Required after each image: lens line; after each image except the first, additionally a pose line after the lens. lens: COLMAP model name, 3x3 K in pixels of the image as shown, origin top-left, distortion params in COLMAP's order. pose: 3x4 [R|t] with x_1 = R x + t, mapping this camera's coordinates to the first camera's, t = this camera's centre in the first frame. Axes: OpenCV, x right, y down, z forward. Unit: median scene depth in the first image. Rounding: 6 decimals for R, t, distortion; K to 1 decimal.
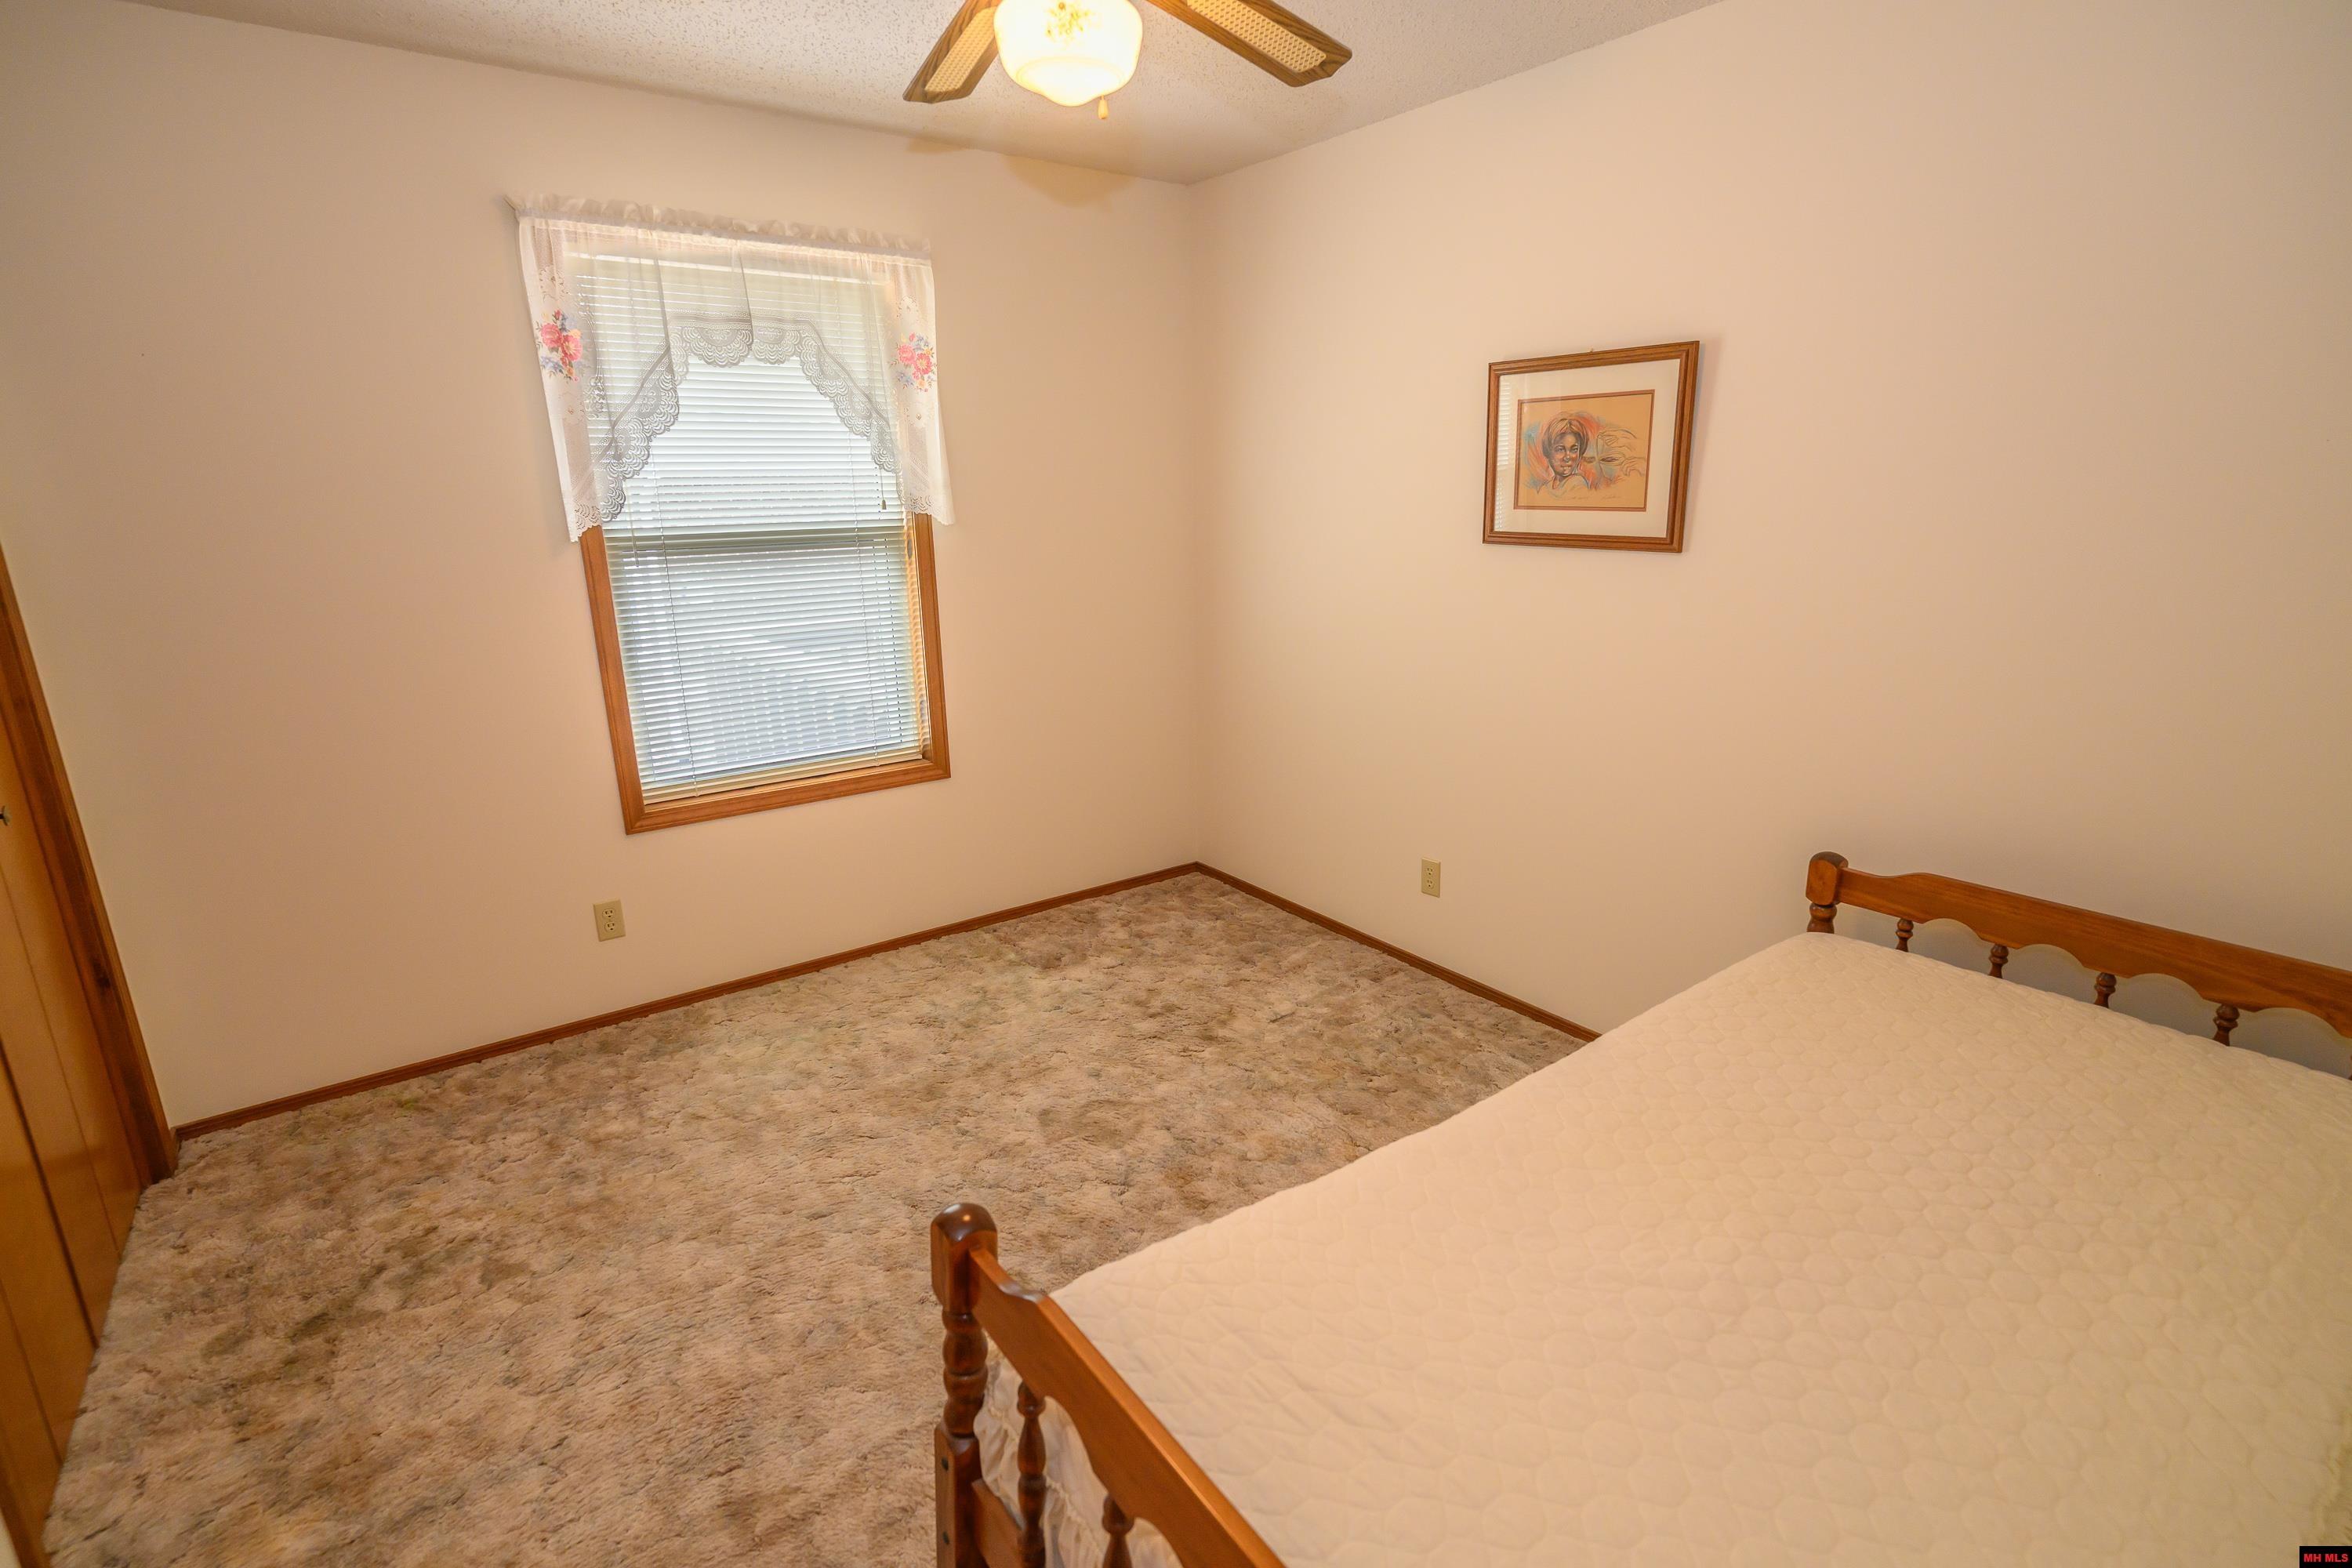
lens RADIAL K [[1115.4, 0, 1170.2], [0, 1115.4, 782.0], [0, 0, 1]] dist [-0.003202, 0.004113]
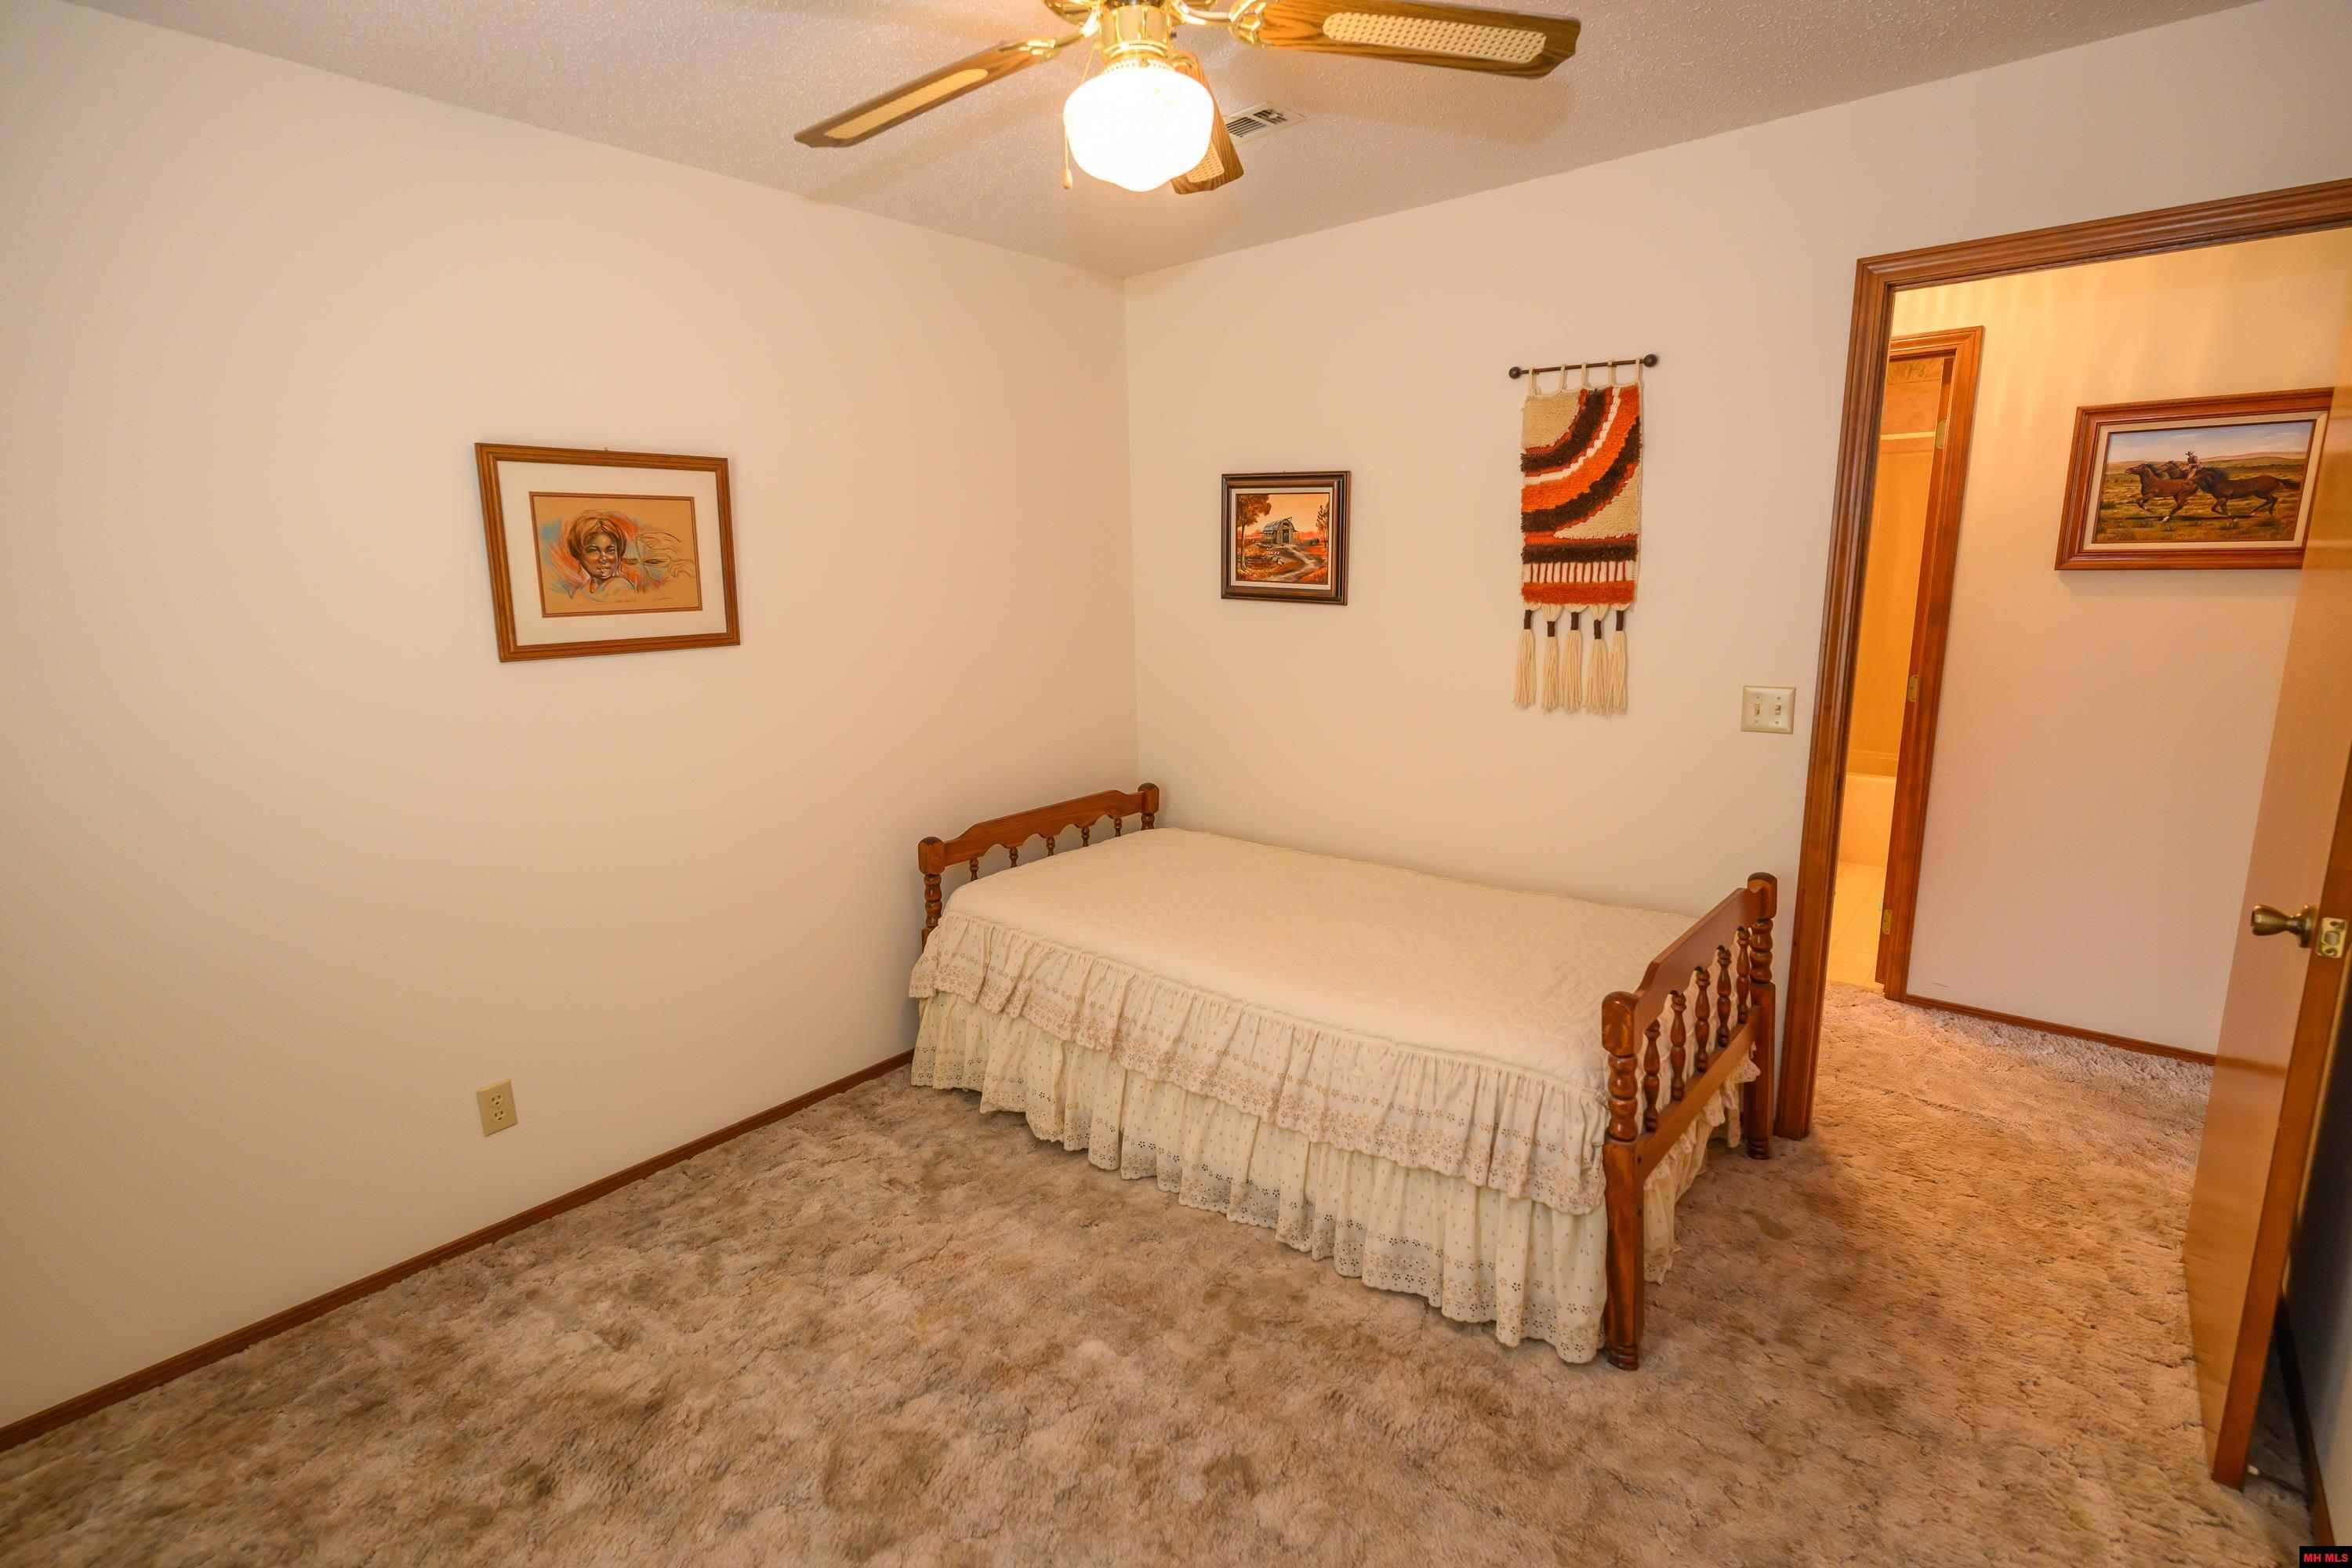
lens RADIAL K [[1115.4, 0, 1166.9], [0, 1115.4, 776.2], [0, 0, 1]] dist [-0.003202, 0.004113]
pose [[-0.233823, -0.168352, 0.957593, -0.666246], [0.275906, 0.932918, 0.231385, -0.206934], [-0.932310, 0.318309, -0.171688, 0.776547]]
